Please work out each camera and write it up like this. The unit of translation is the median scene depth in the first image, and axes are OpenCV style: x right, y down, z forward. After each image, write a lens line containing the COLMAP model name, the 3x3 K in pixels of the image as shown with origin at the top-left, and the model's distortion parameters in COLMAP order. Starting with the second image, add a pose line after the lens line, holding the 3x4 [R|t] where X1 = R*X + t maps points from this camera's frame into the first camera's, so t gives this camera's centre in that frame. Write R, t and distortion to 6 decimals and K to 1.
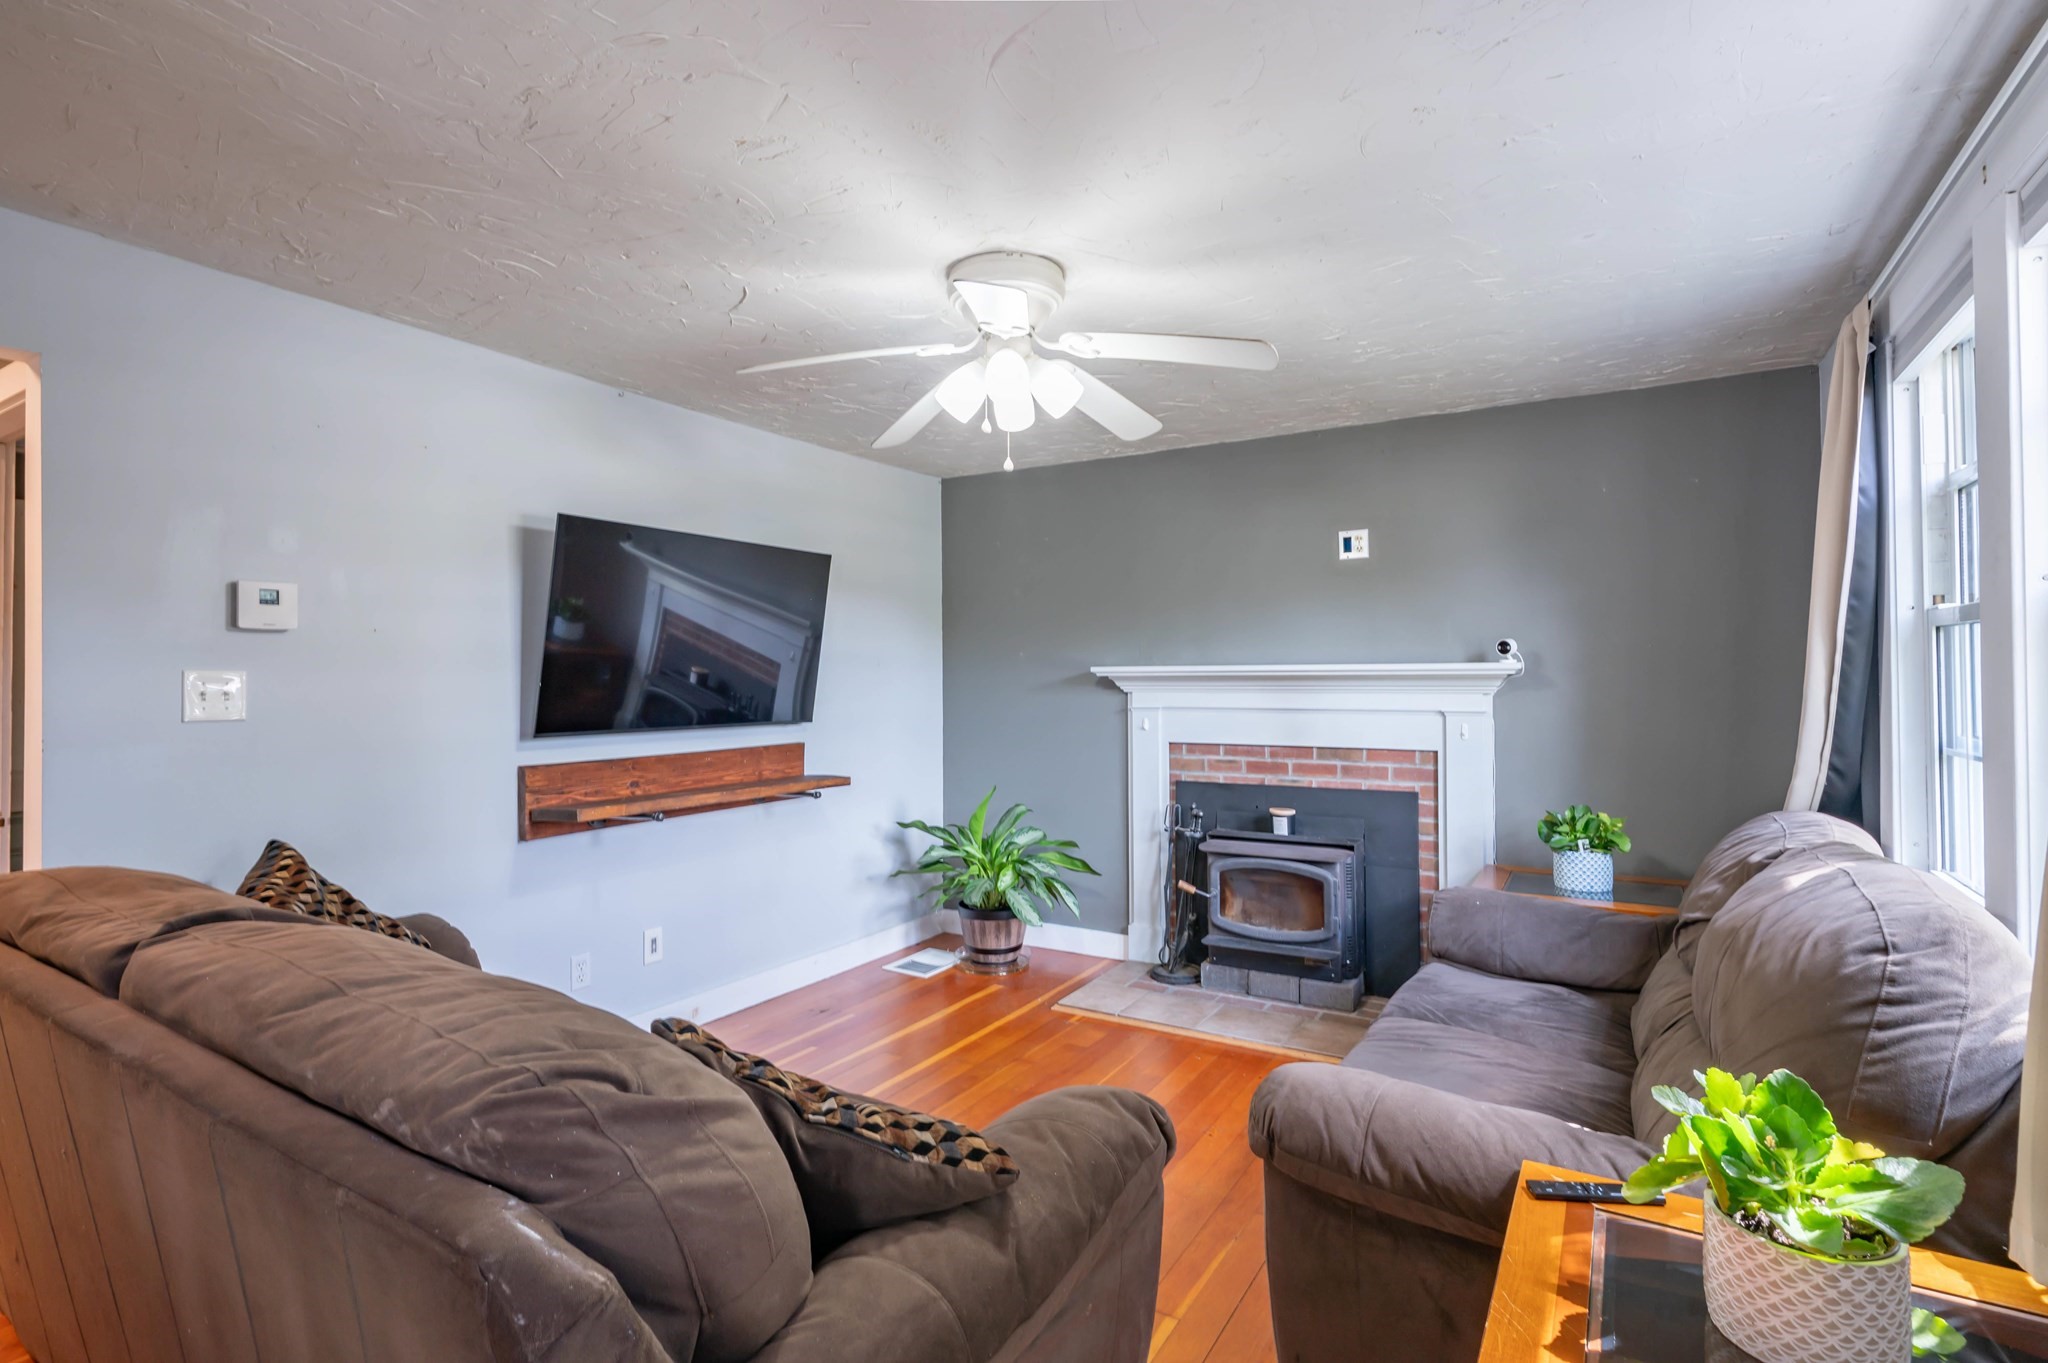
lens RADIAL K [[1006.1, 0, 1019.3], [0, 1006.1, 747.4], [0, 0, 1]] dist [0.000075, 0.000148]
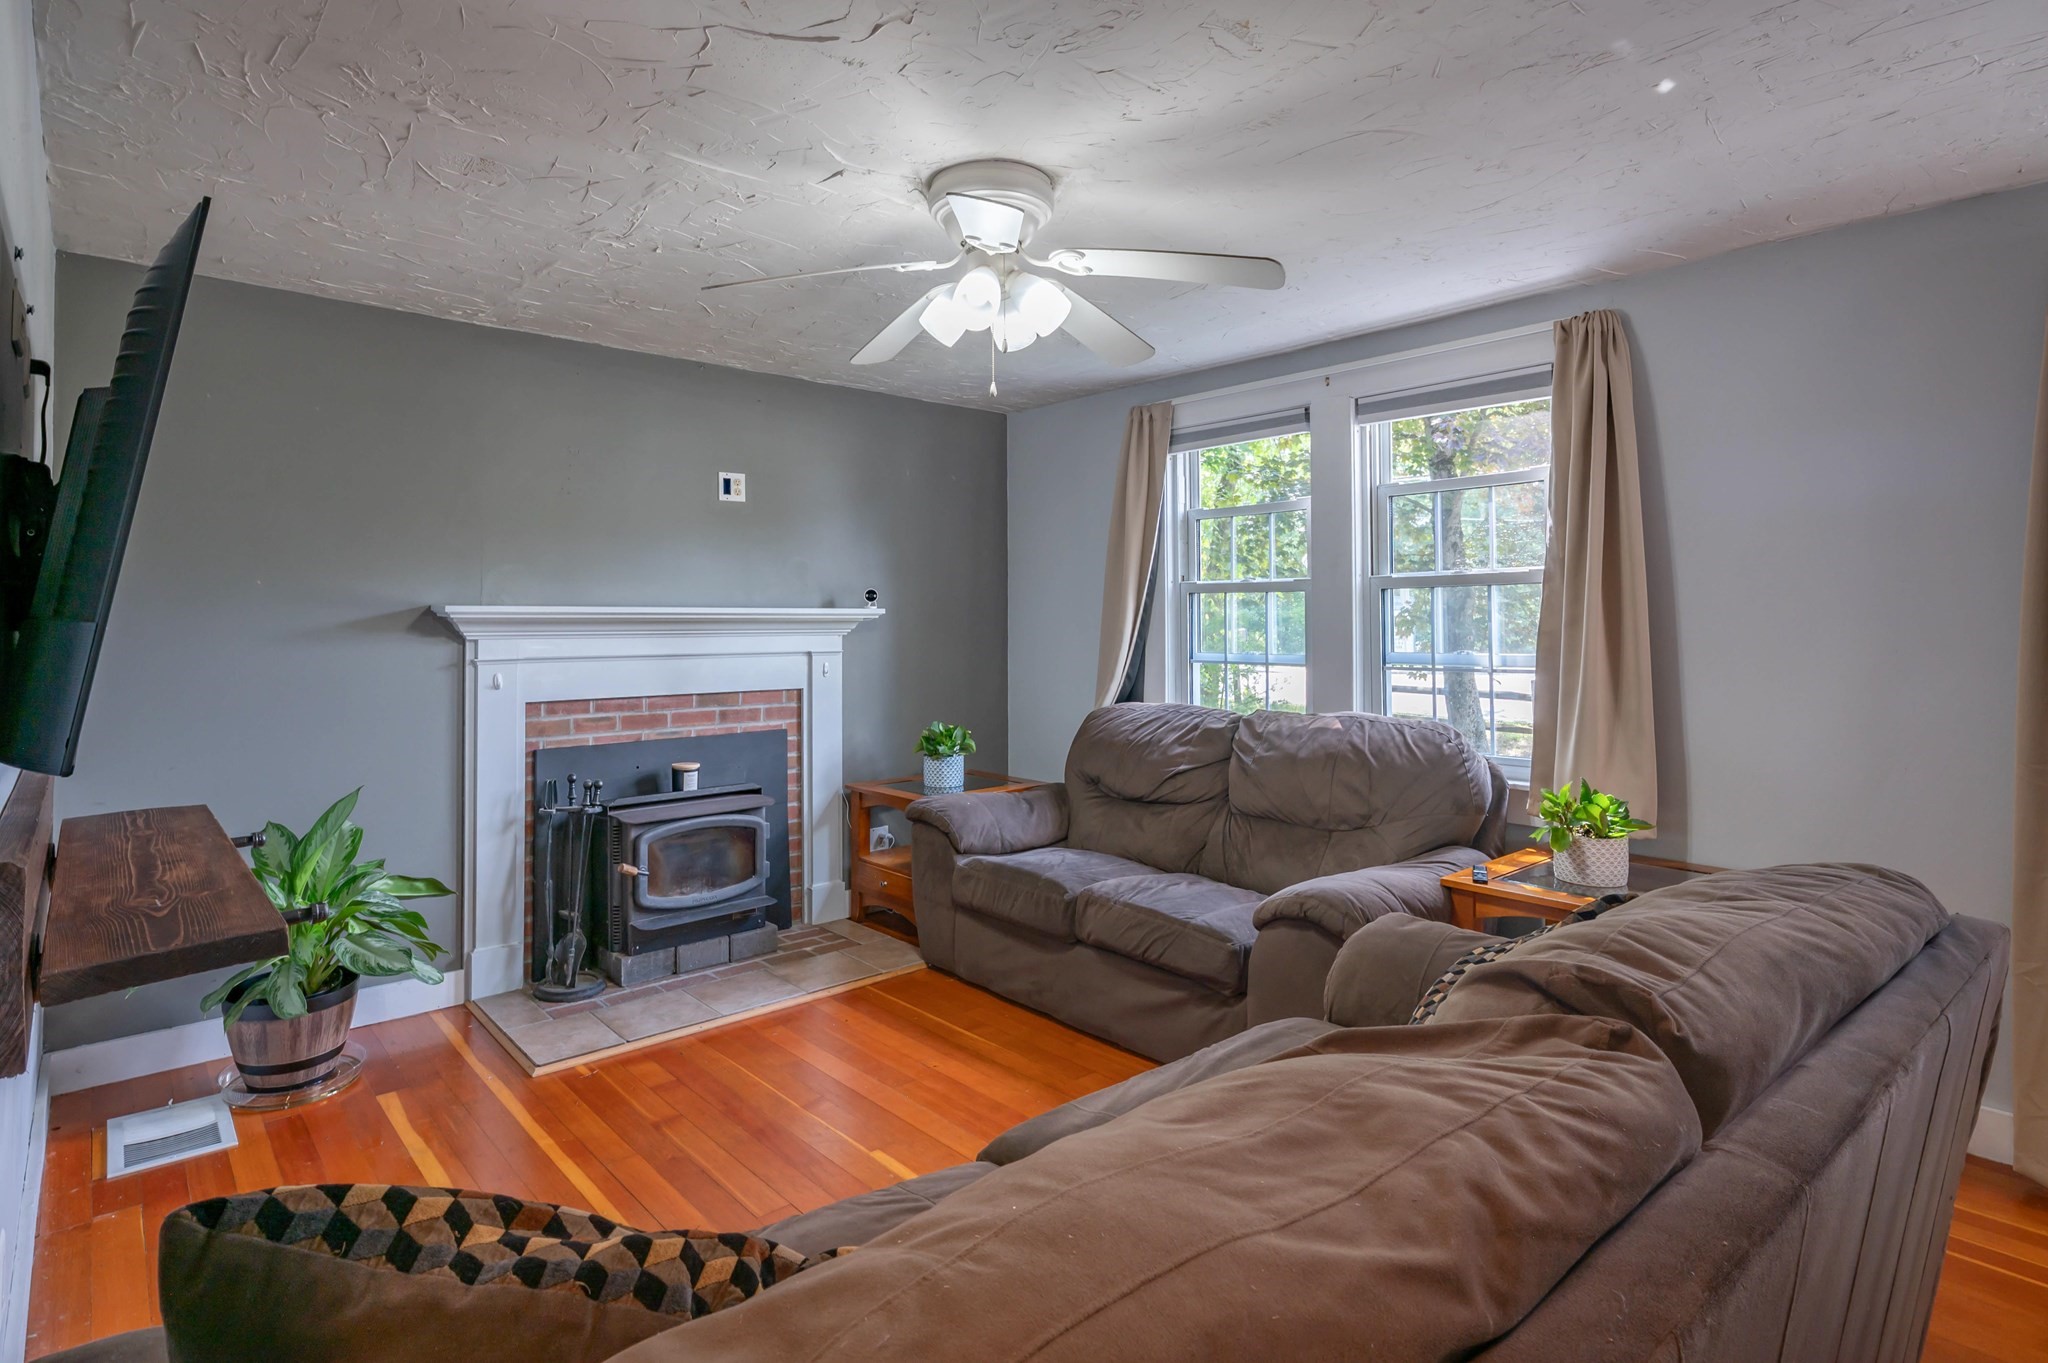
lens RADIAL K [[1034.1, 0, 1041.9], [0, 1034.1, 679.3], [0, 0, 1]] dist [-0.000202, 0.001280]
pose [[0.282675, -0.048471, 0.957990, -0.565560], [0.066114, 0.997332, 0.030953, -0.023836], [-0.956935, 0.054587, 0.285125, 0.424509]]
